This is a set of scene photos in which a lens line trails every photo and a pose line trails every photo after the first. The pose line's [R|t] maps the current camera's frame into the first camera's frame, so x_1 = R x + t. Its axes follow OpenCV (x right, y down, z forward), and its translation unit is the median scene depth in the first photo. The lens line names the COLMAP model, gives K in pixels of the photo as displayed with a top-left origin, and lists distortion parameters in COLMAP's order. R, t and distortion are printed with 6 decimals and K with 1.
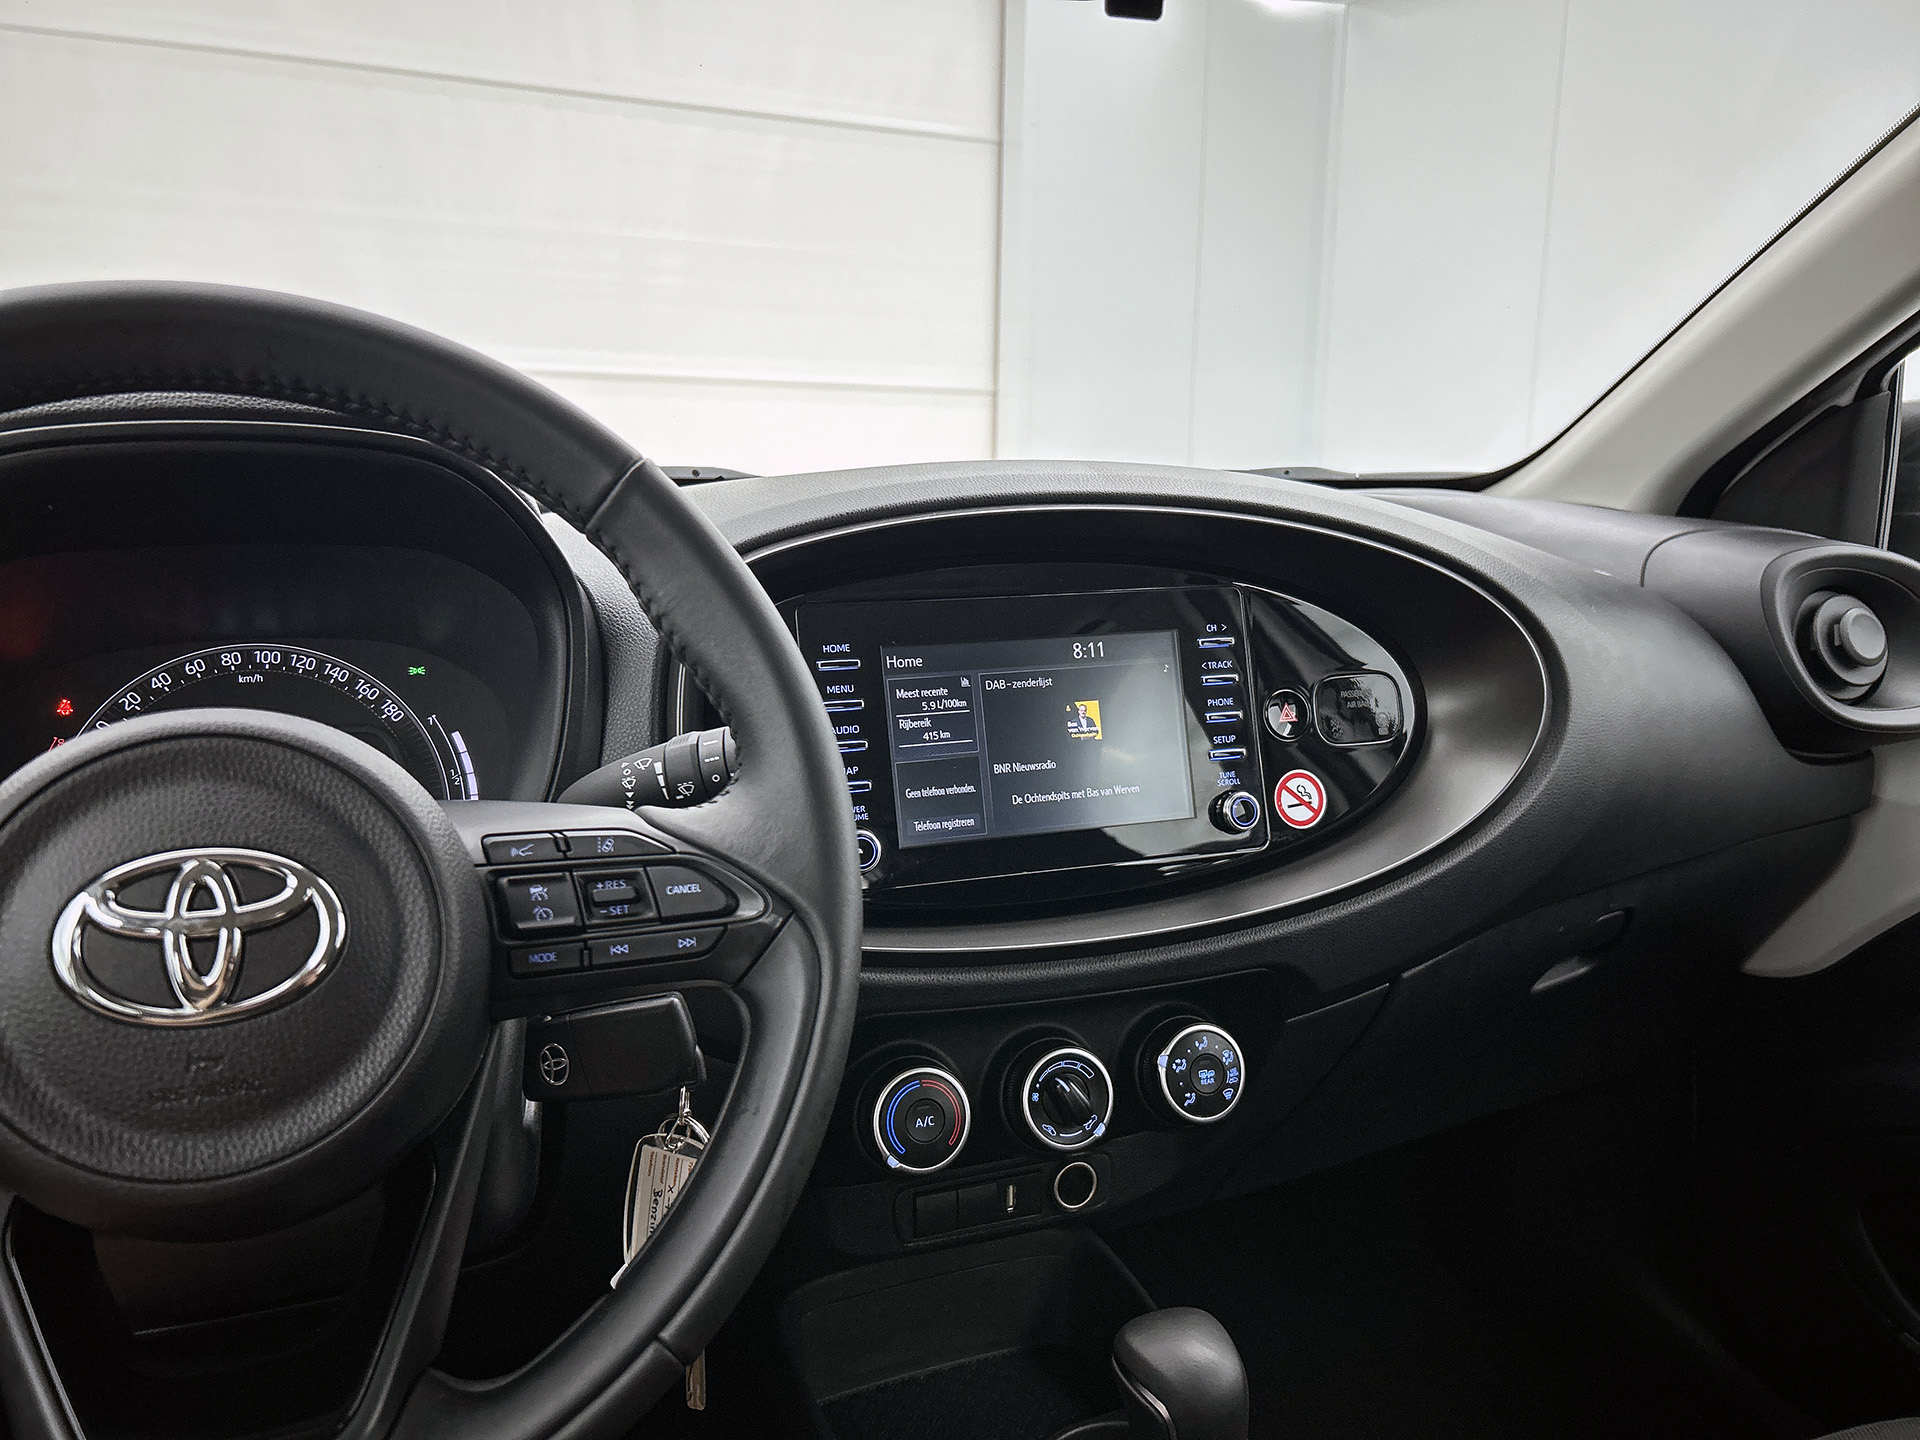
lens RADIAL K [[1482.6, 0, 960.0], [0, 1482.6, 720.0], [0, 0, 1]] dist [0.018268, -0.011401]
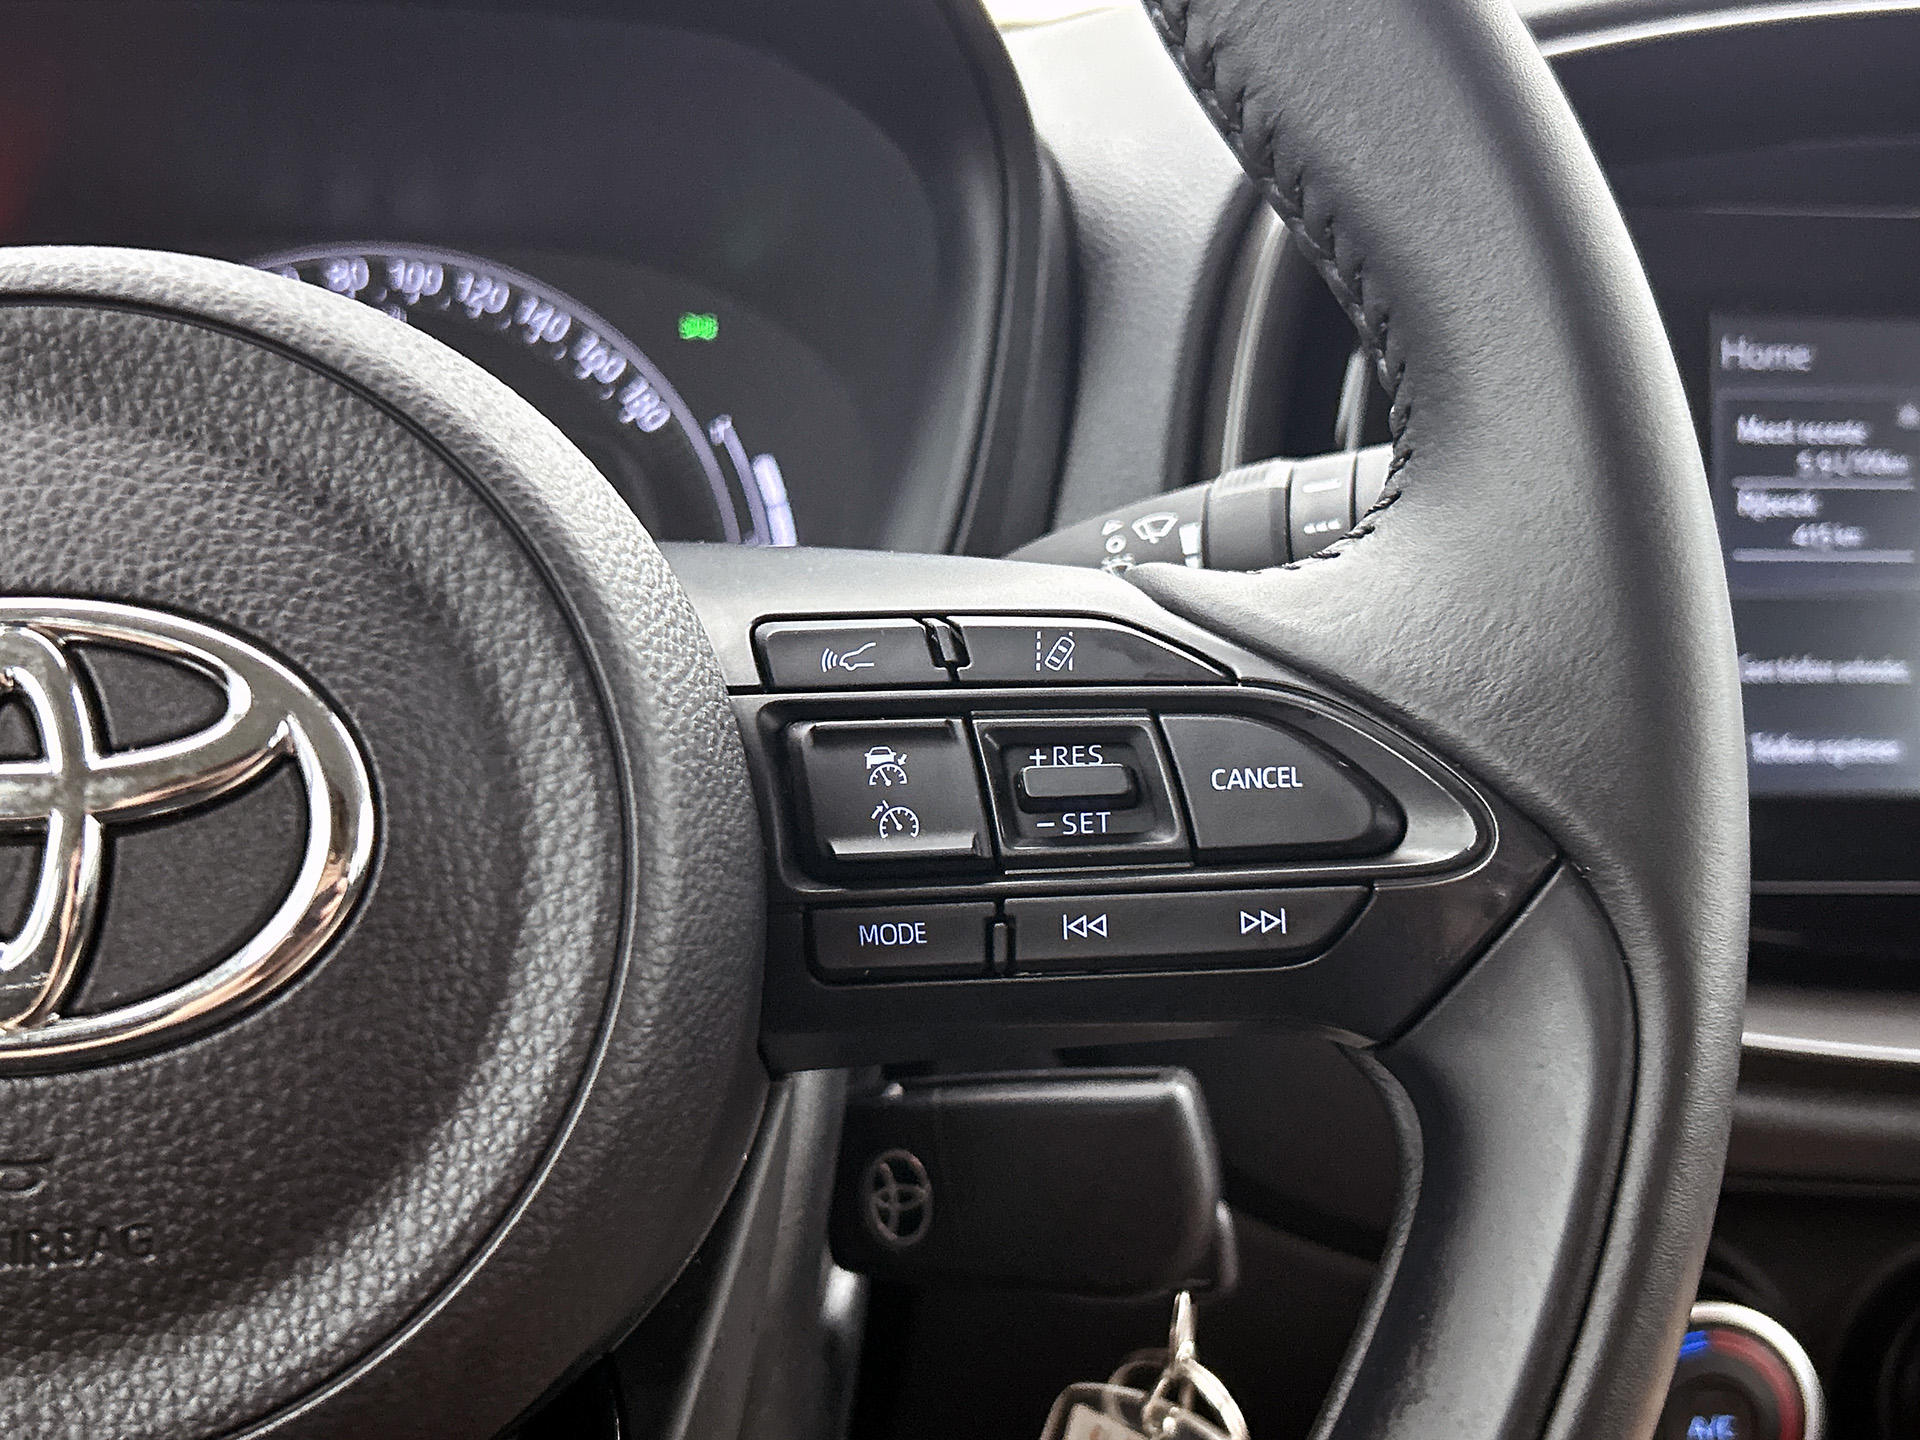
lens RADIAL K [[2471.6, 0, 960.0], [0, 2471.6, 720.0], [0, 0, 1]] dist [0.032792, 0.015261]
pose [[0.960325, 0.092473, -0.263104, -0.062065], [-0.076603, 0.994603, 0.069974, 0.032094], [0.268155, -0.047044, 0.962226, 0.249356]]
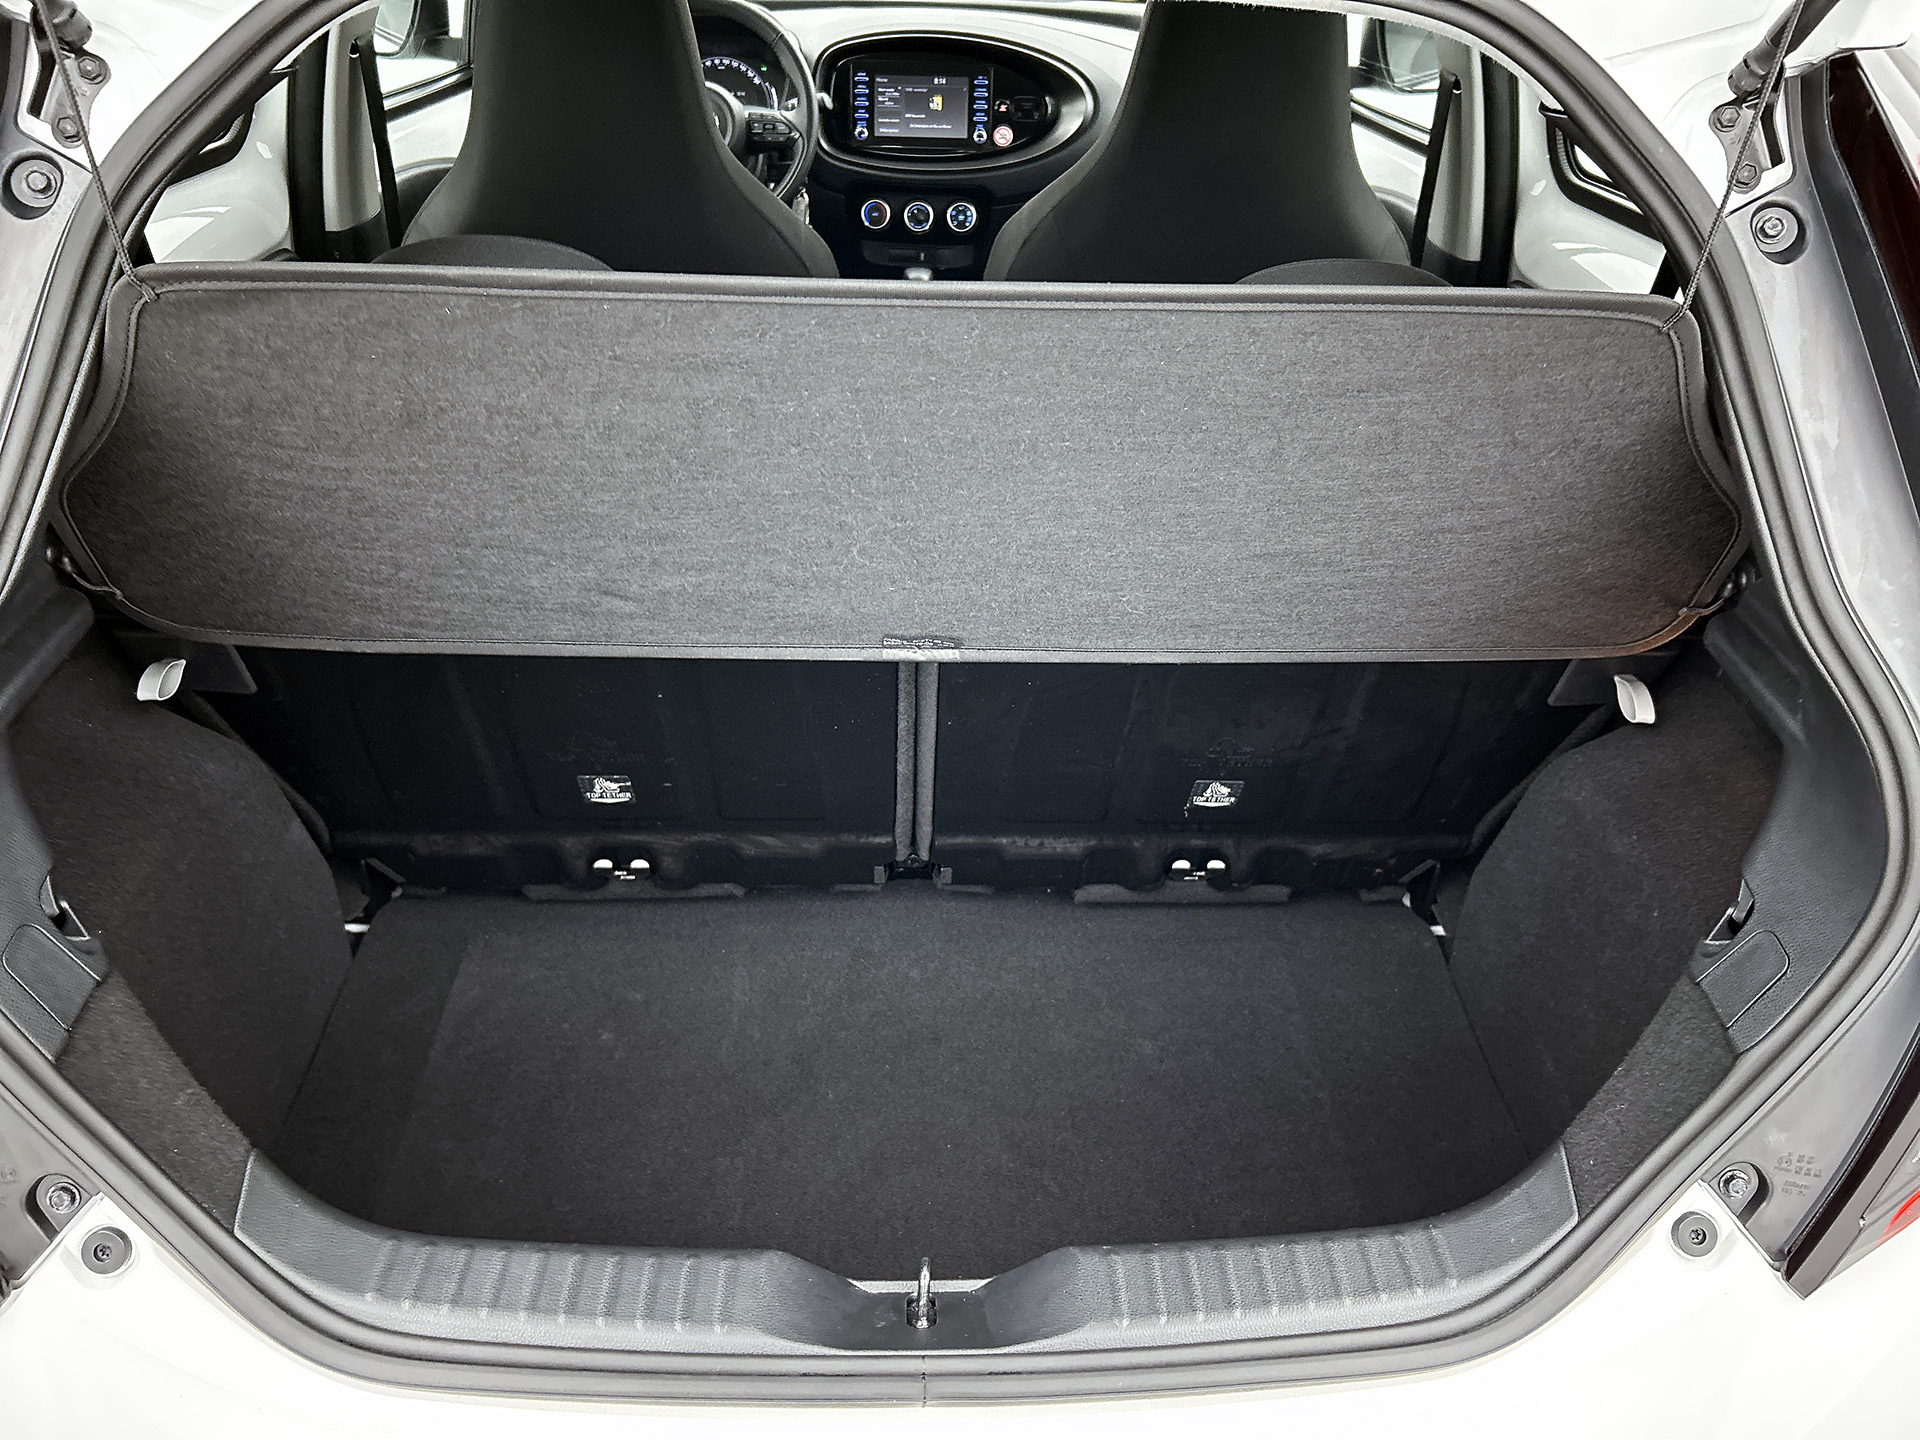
lens RADIAL K [[1482.6, 0, 960.0], [0, 1482.6, 720.0], [0, 0, 1]] dist [0.018268, -0.011401]
pose [[0.925378, 0.226953, -0.303593, 1.565612], [-0.089989, 0.909579, 0.405671, -0.106188], [0.368210, -0.348079, 0.862127, -2.542126]]
